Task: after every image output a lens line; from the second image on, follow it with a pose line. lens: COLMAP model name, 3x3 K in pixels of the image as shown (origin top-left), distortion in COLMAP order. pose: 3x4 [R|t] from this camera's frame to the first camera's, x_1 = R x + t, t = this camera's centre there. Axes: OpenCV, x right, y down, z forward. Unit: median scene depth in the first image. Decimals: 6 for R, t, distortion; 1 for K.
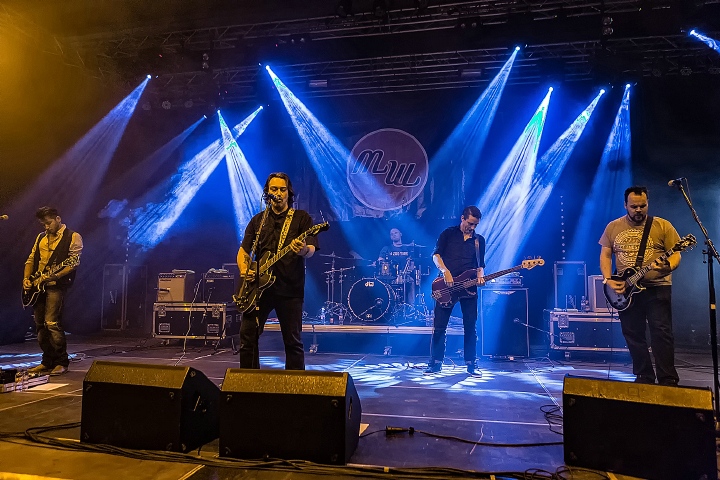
lens RADIAL K [[487.4, 0, 360.0], [0, 487.4, 240.0], [0, 0, 1]] dist [-0.039361, 0.004366]
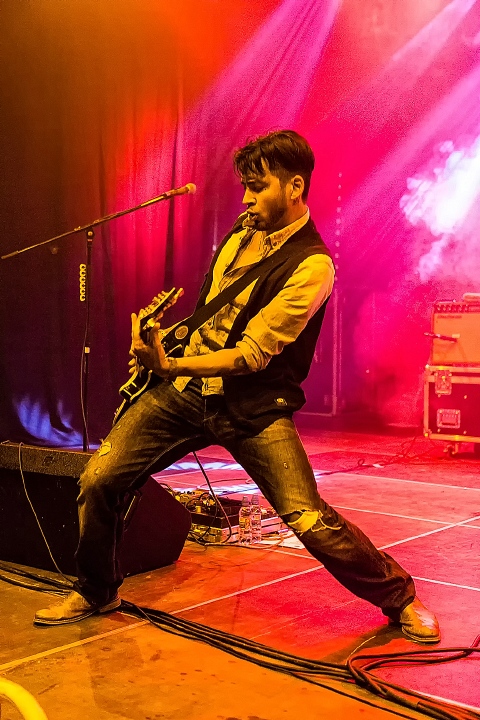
lens RADIAL K [[975.0, 0, 240.0], [0, 975.0, 360.0], [0, 0, 1]] dist [-0.009528, -0.016644]
pose [[0.890170, 0.025684, -0.454905, -0.160343], [0.031450, 0.992565, 0.117582, 0.007977], [0.454543, -0.118975, 0.882744, 0.082950]]
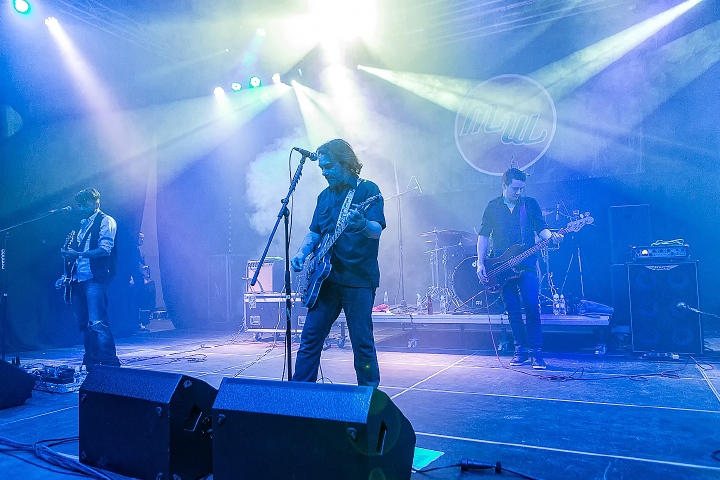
lens RADIAL K [[520.9, 0, 360.0], [0, 520.9, 240.0], [0, 0, 1]] dist [-0.023431, -0.000700]
pose [[0.963577, -0.050870, -0.262549, 0.055884], [0.059494, 0.997916, 0.024998, 0.016382], [0.260730, -0.039707, 0.964595, 0.106059]]
